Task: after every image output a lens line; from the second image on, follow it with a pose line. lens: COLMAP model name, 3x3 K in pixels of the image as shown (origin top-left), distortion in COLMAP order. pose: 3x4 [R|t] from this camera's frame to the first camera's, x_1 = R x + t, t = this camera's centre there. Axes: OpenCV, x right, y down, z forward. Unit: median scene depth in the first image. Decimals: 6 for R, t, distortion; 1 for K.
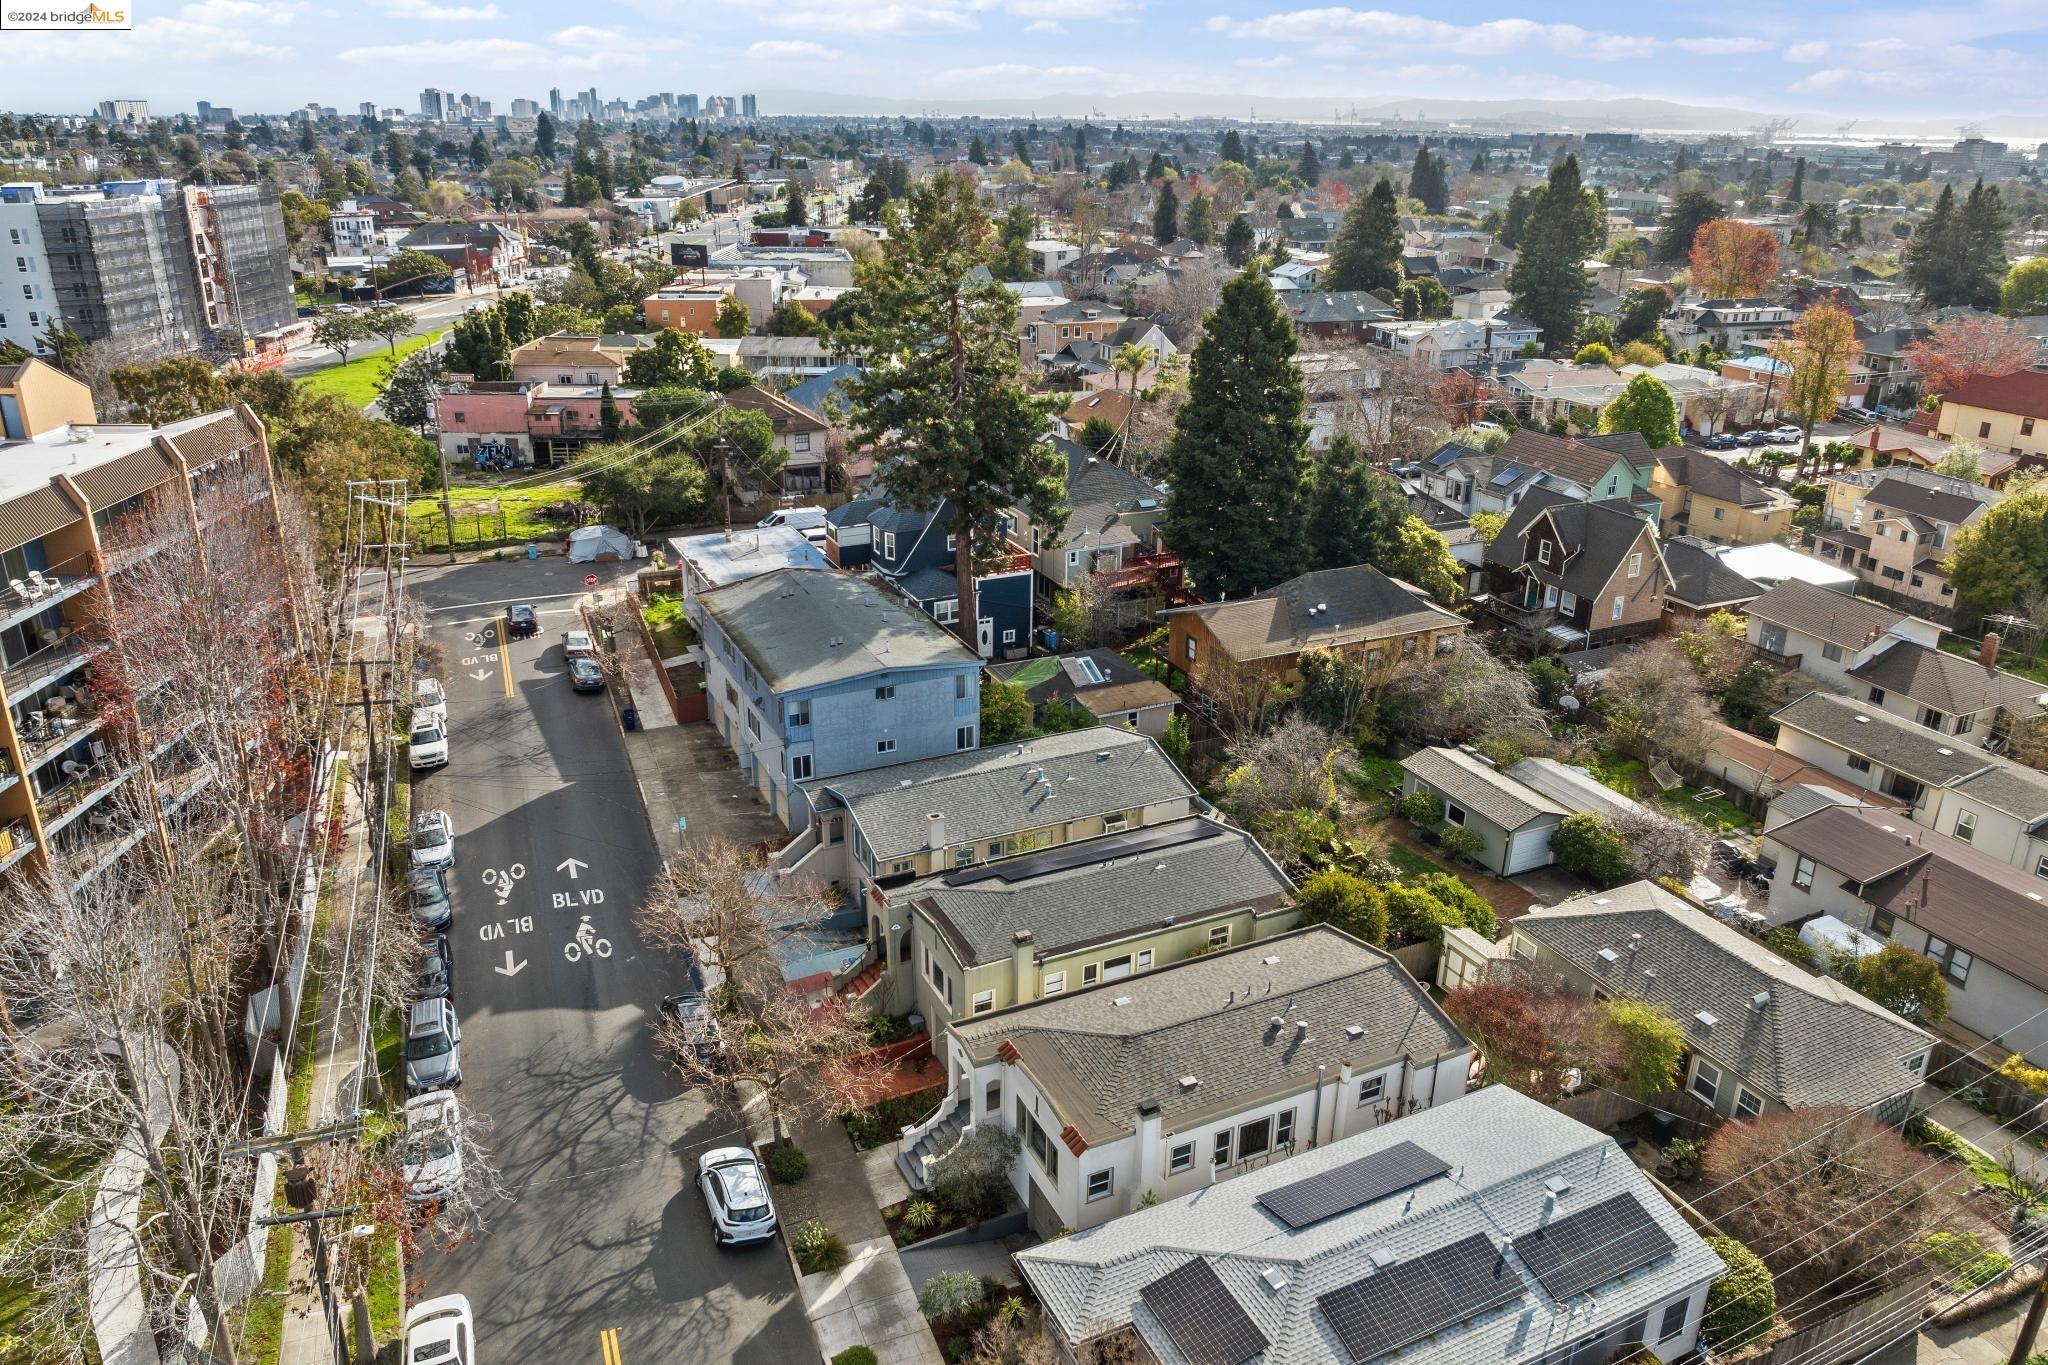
lens RADIAL K [[1437.5, 0, 1024.0], [0, 1437.5, 682.5], [0, 0, 1]] dist [-0.041031, 0.002804]
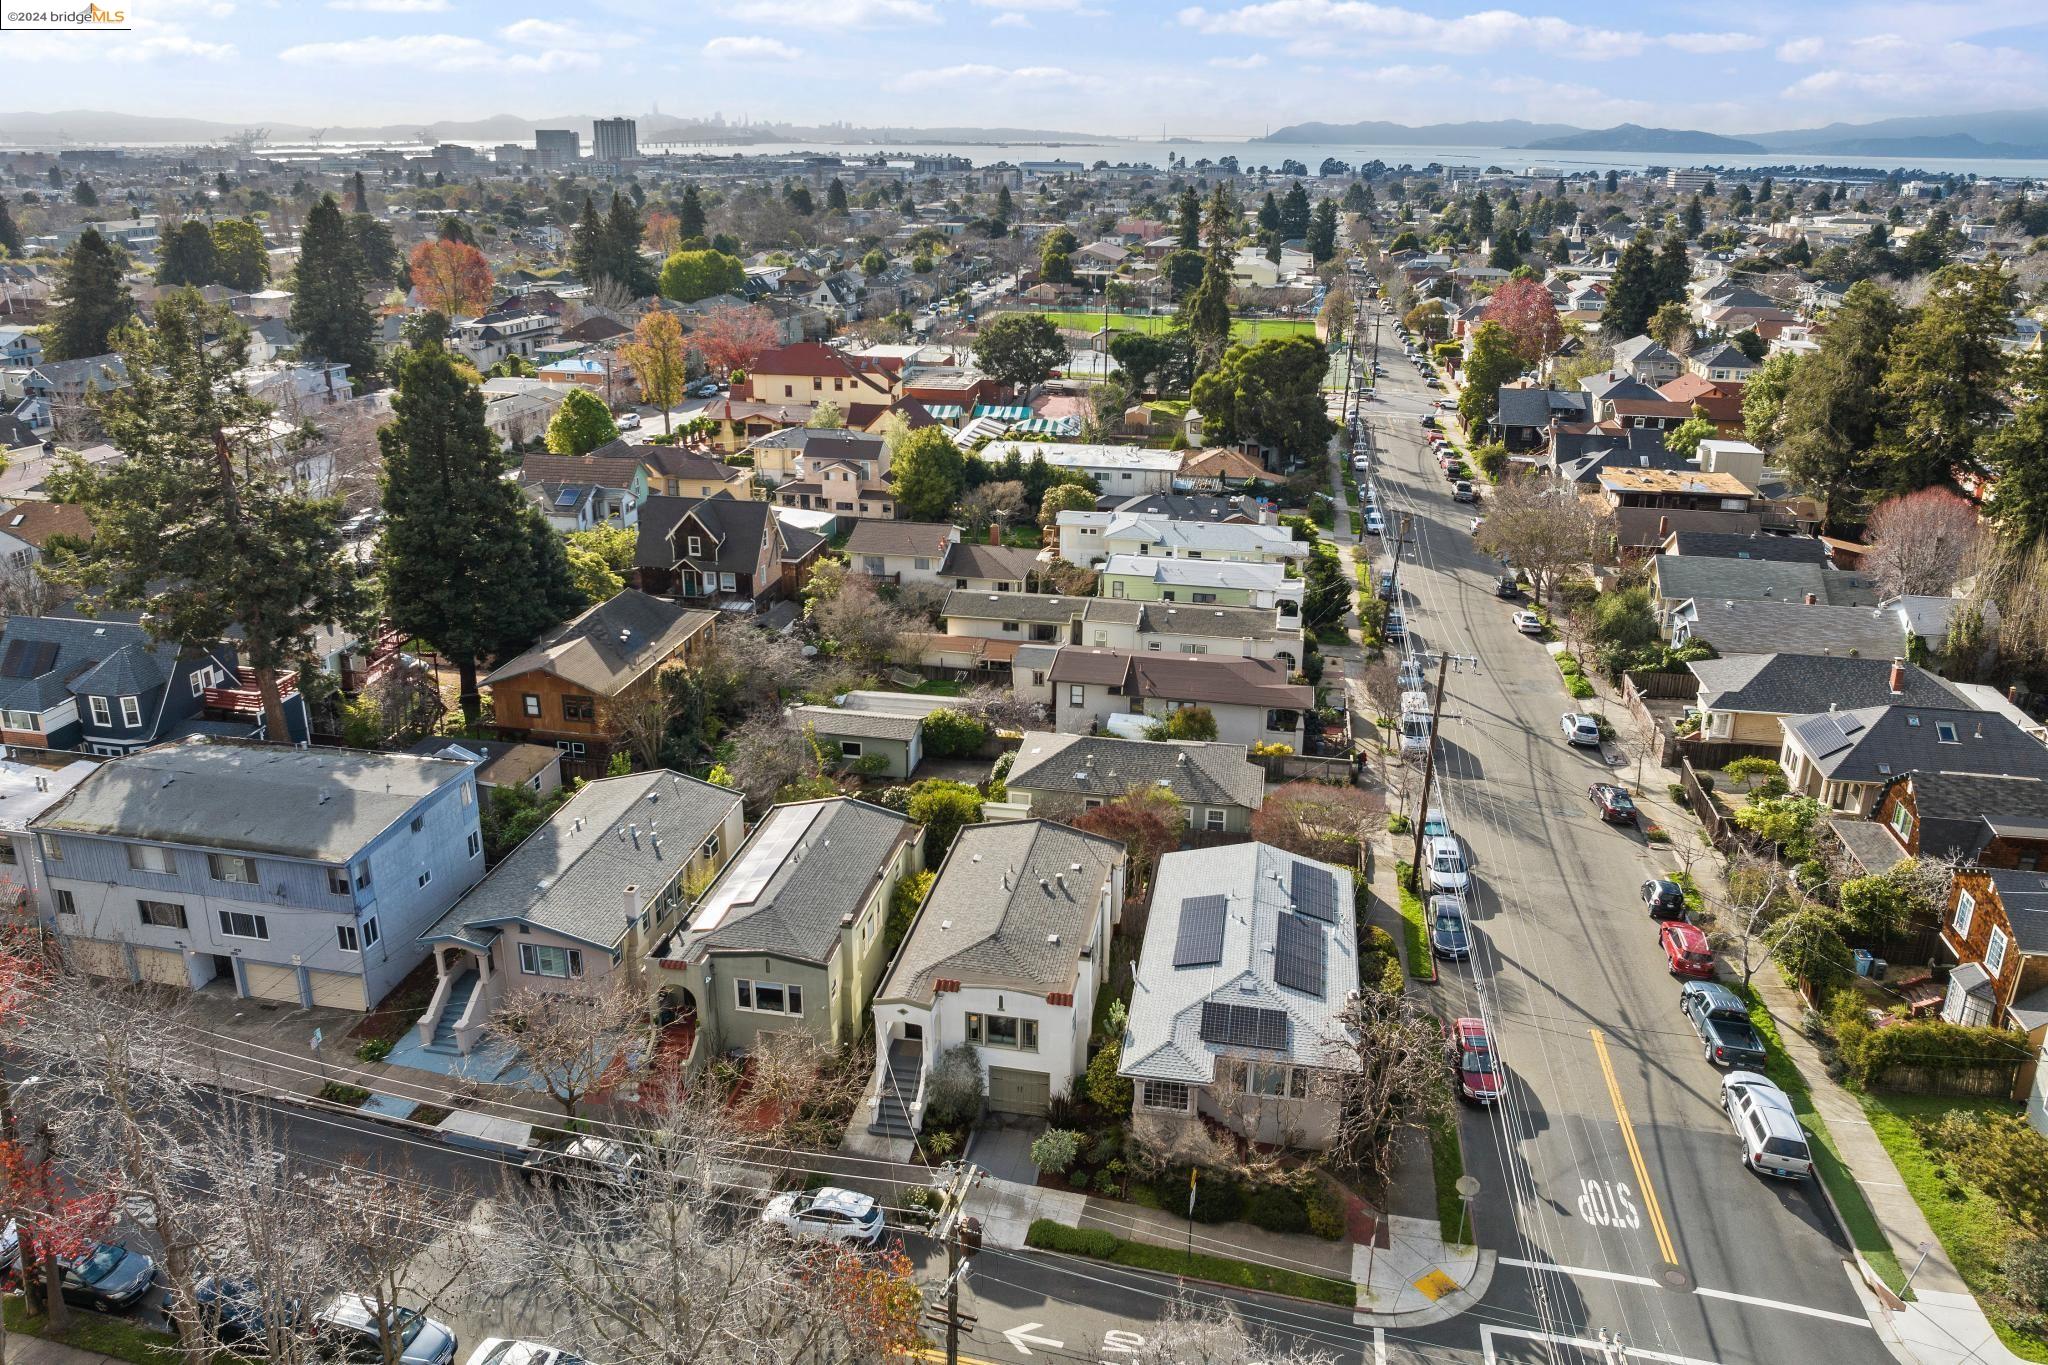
lens RADIAL K [[1401.3, 0, 1029.9], [0, 1401.3, 656.3], [0, 0, 1]] dist [-0.001417, -0.001551]
pose [[0.598788, -0.286387, 0.747954, -0.429132], [0.300948, 0.945901, 0.121250, -0.073676], [-0.742215, 0.152492, 0.652582, 0.060664]]
